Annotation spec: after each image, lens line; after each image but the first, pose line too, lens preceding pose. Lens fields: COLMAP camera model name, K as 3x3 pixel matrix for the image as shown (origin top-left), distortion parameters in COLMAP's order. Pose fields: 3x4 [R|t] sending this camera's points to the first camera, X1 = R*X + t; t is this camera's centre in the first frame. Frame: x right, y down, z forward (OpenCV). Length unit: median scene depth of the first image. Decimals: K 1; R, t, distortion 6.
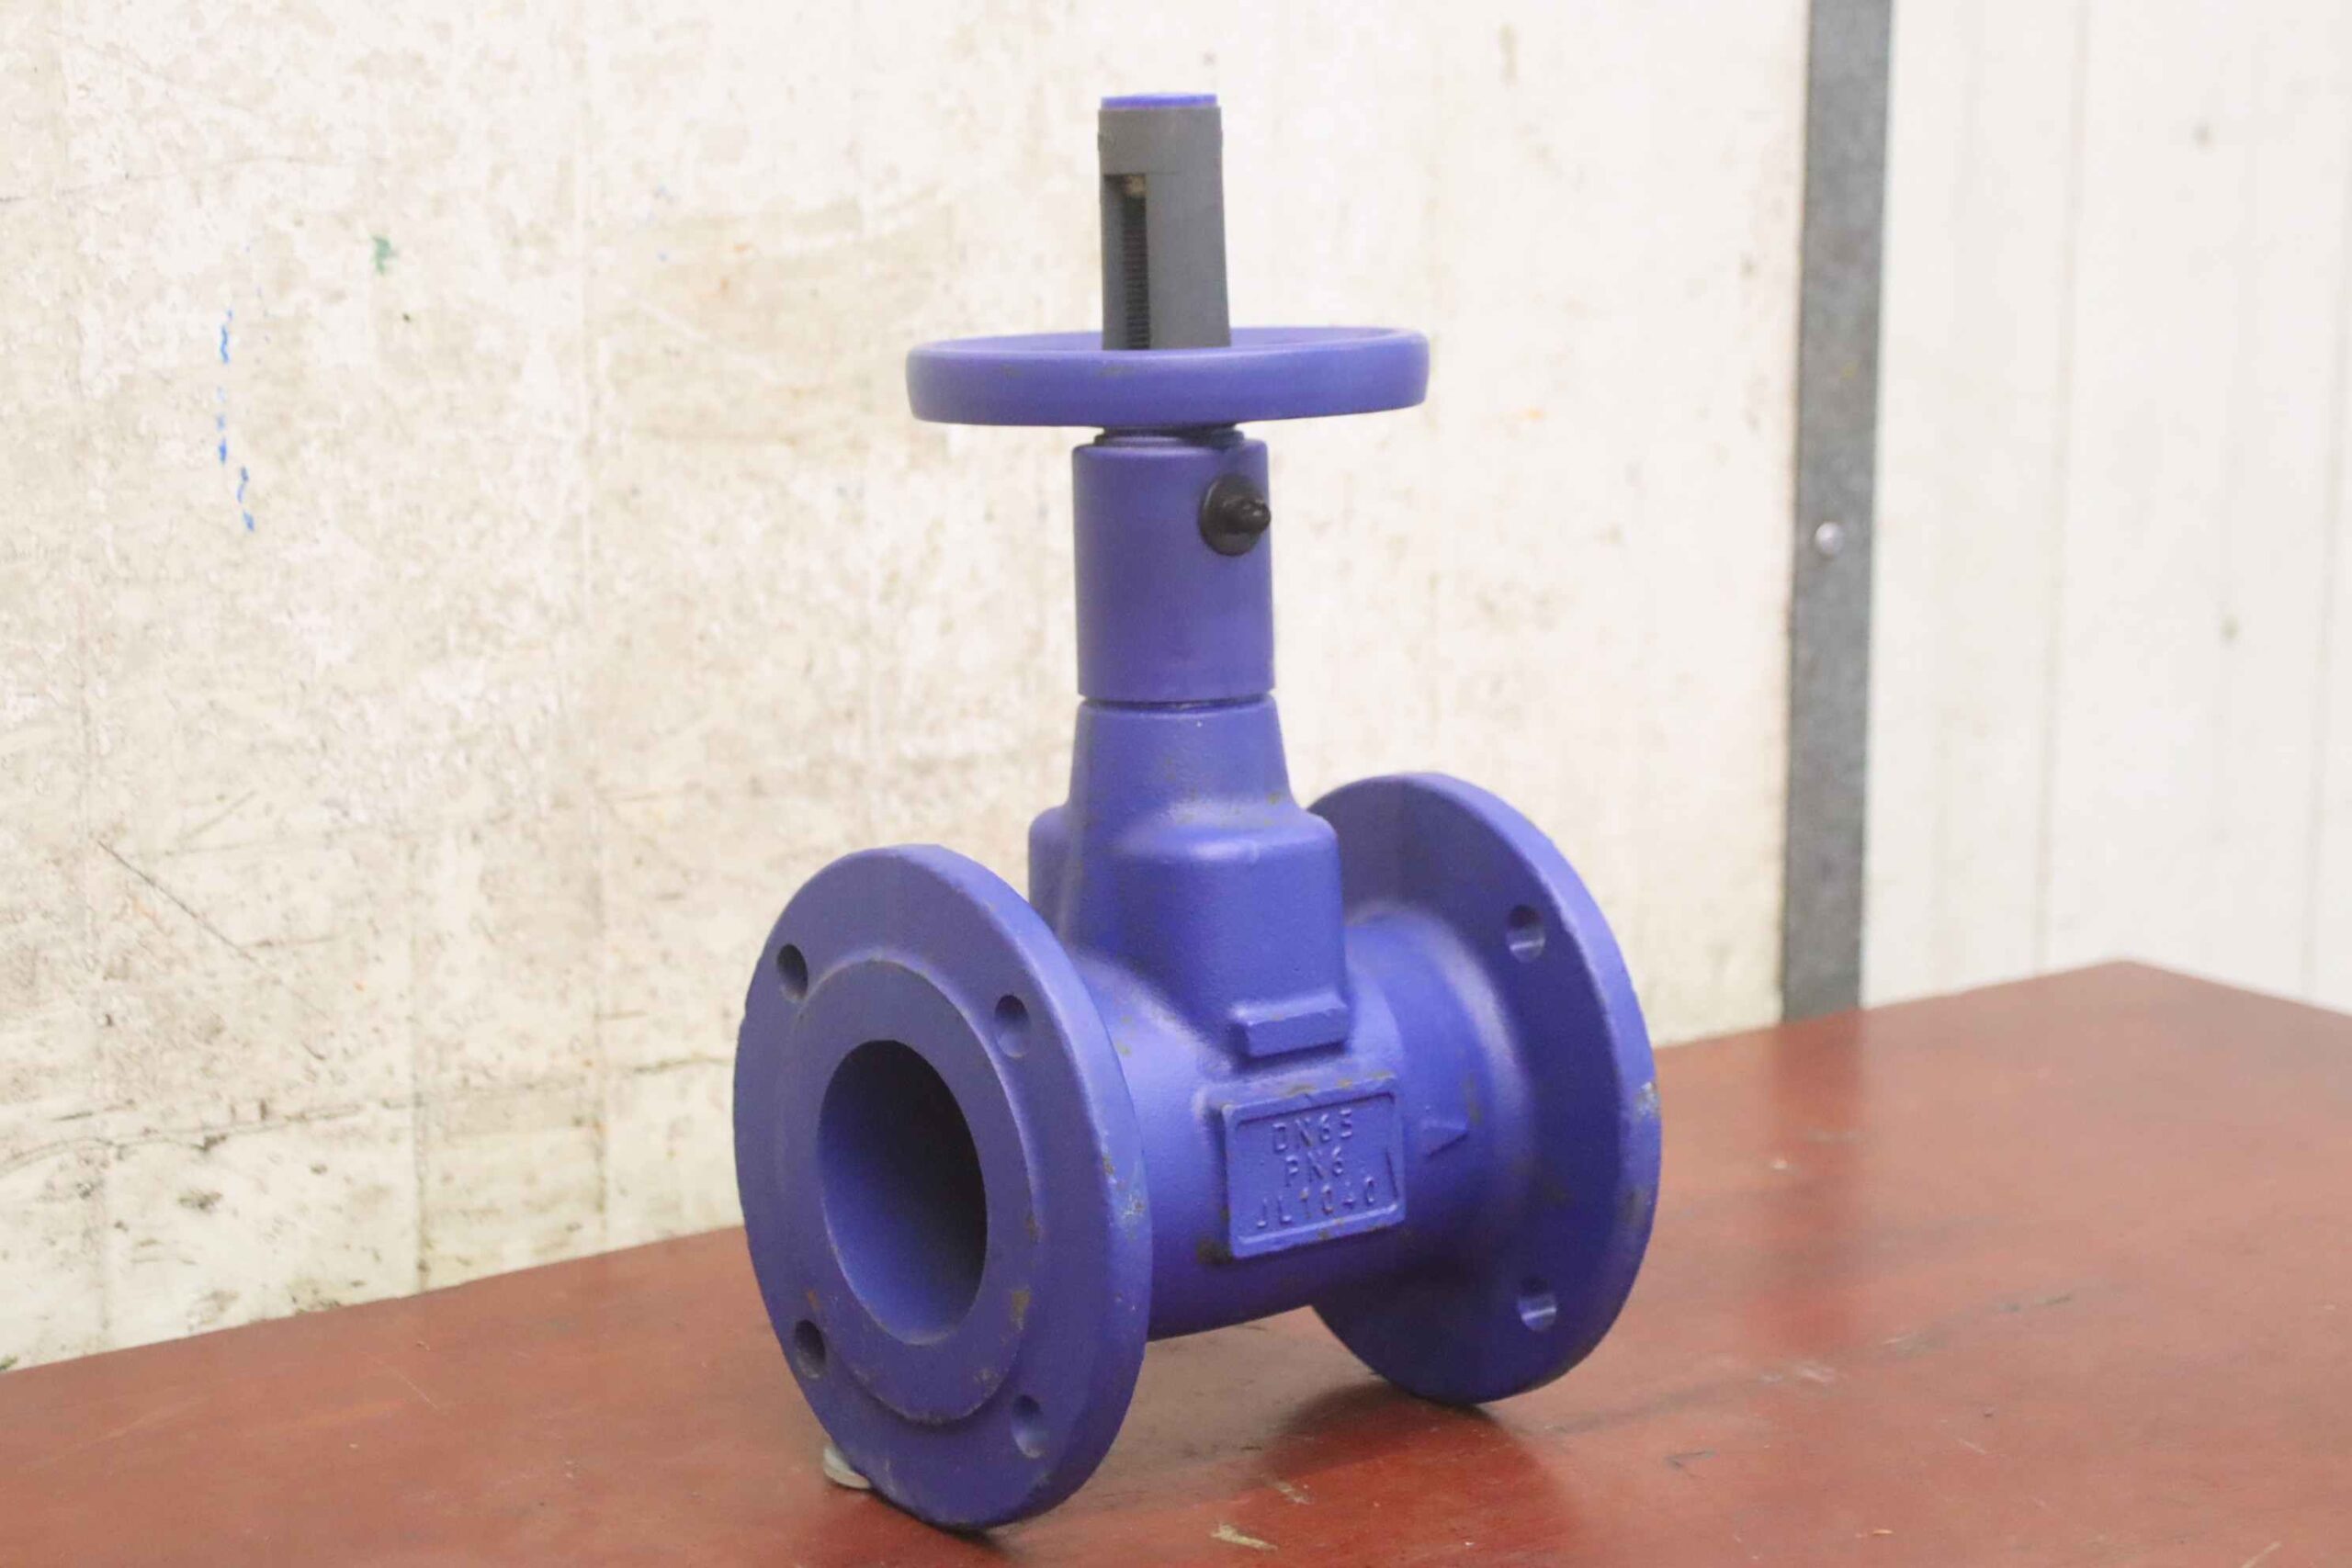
lens RADIAL K [[4922.2, 0, 1176.0], [0, 4922.2, 784.0], [0, 0, 1]] dist [0.218828, 0.475017]
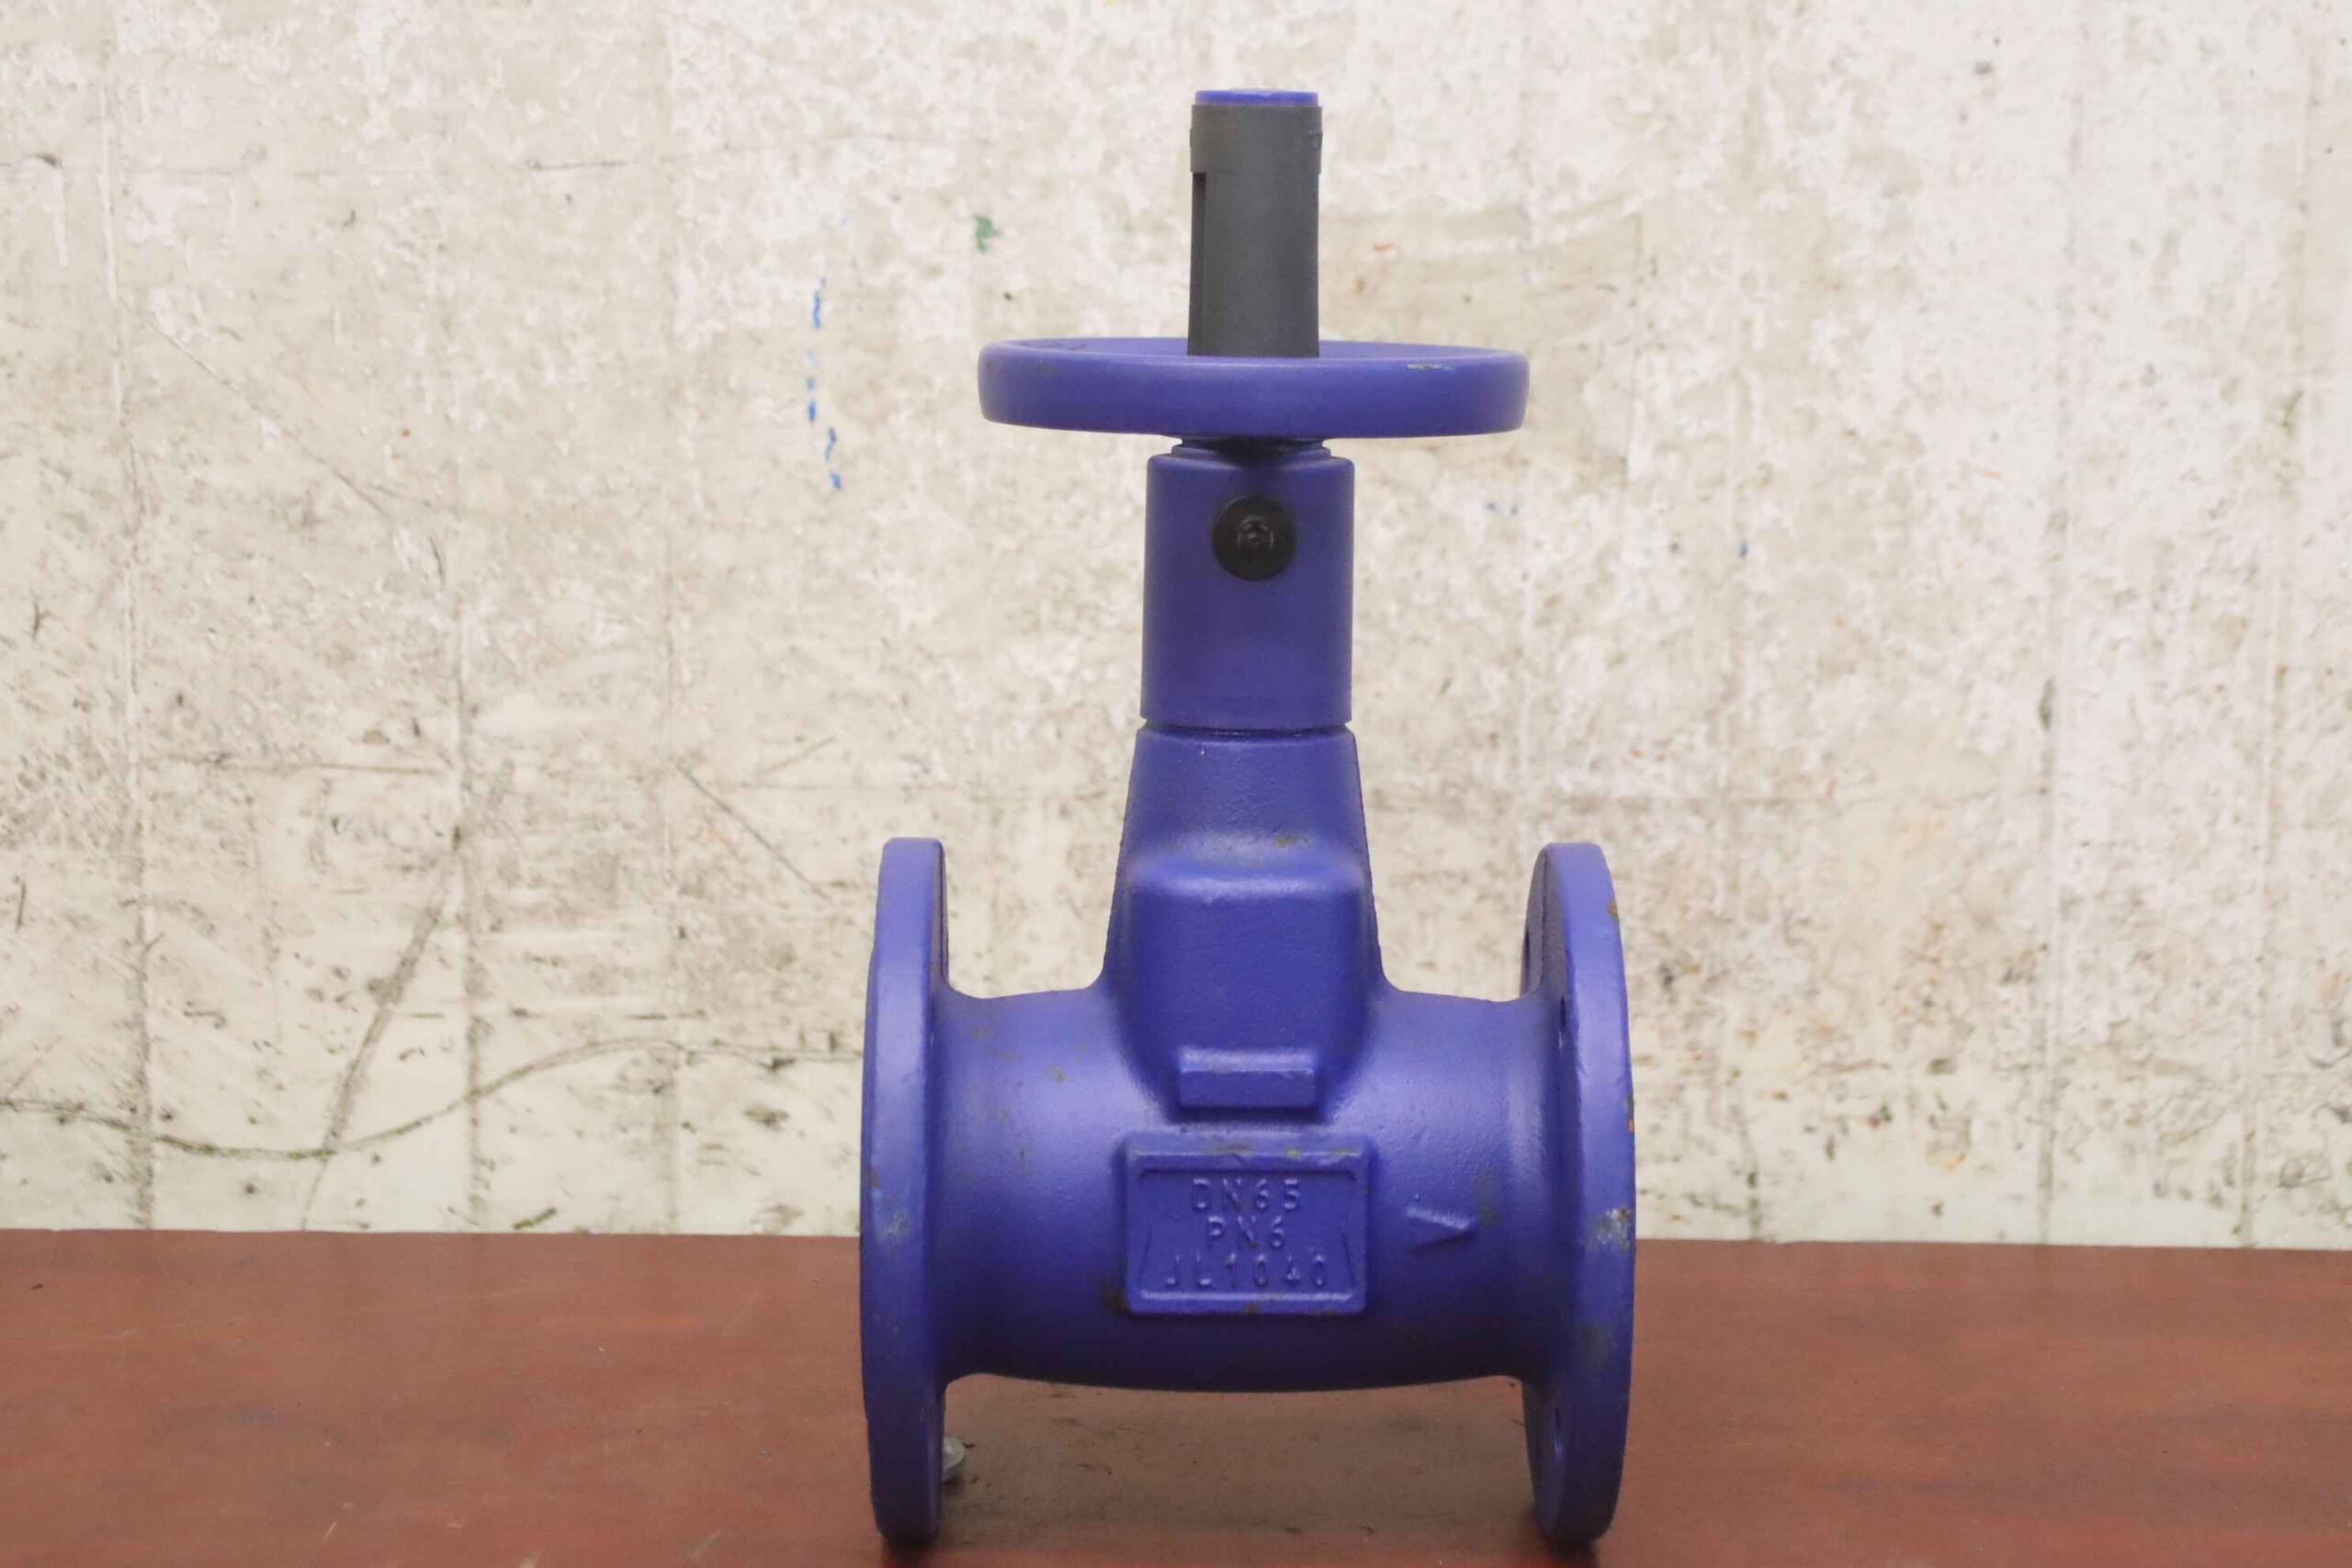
lens RADIAL K [[4970.7, 0, 1176.0], [0, 4970.7, 784.0], [0, 0, 1]] dist [0.236616, 0.452887]
pose [[0.797220, 0.116860, -0.592270, 0.487849], [-0.120568, 0.992141, 0.033468, -0.032149], [0.591526, 0.044727, 0.805044, 0.192129]]
